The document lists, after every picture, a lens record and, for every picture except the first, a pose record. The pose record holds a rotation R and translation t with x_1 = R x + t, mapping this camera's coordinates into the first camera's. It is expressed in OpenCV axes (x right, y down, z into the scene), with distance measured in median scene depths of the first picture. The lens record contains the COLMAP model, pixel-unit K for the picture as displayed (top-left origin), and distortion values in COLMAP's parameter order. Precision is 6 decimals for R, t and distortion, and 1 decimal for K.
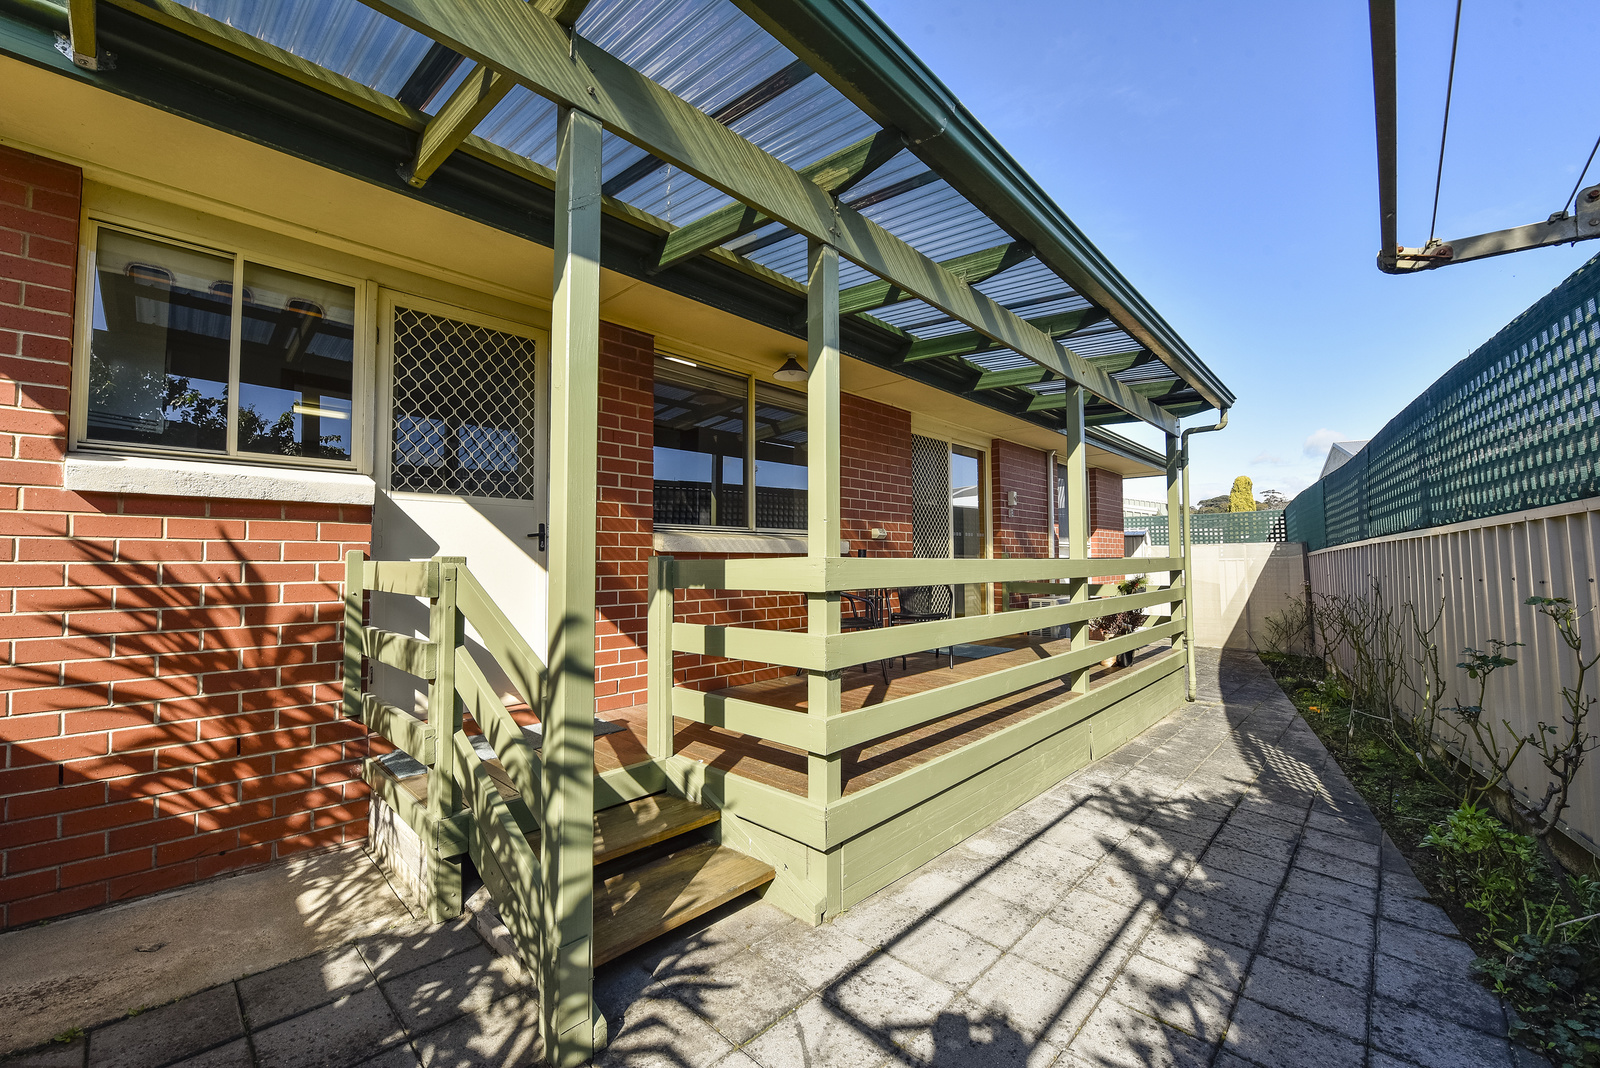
lens RADIAL K [[644.7, 0, 799.6], [0, 644.7, 539.7], [0, 0, 1]] dist [0.005440, -0.000018]
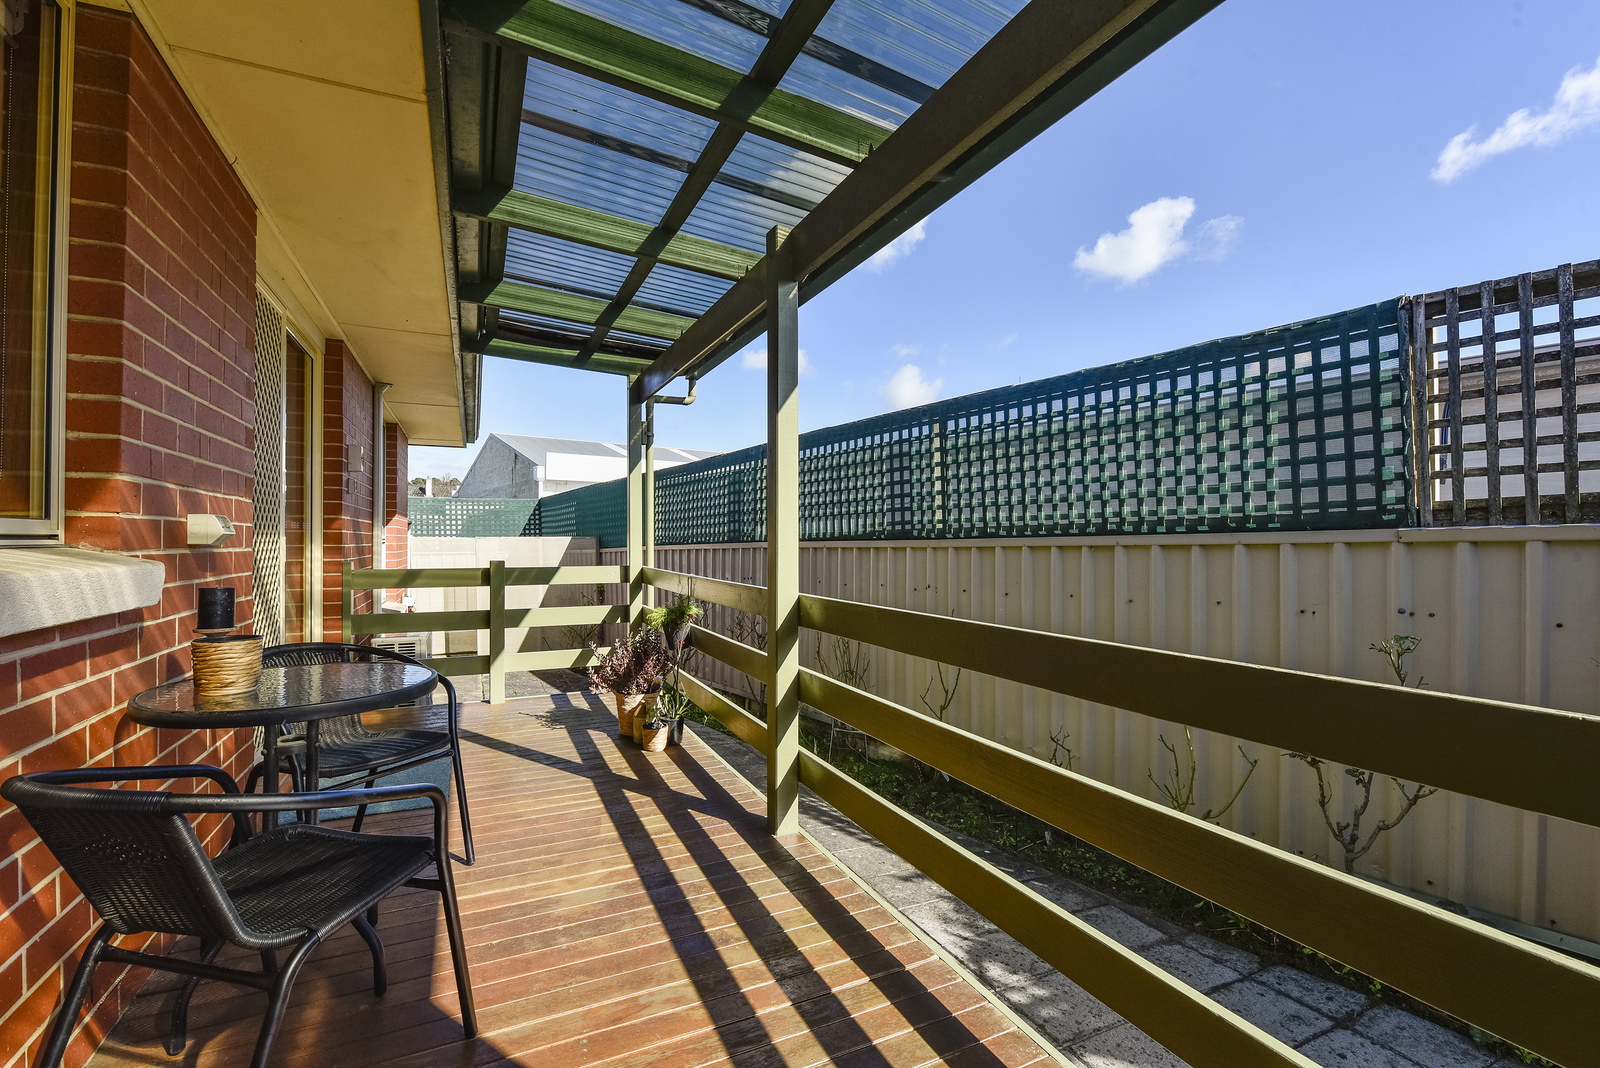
lens RADIAL K [[692.2, 0, 802.0], [0, 692.2, 540.8], [0, 0, 1]] dist [-0.010917, -0.000590]
pose [[0.365915, 0.005314, 0.930633, -0.126697], [-0.034526, 0.999373, 0.007868, -0.023533], [-0.930008, -0.035010, 0.365869, 0.829941]]
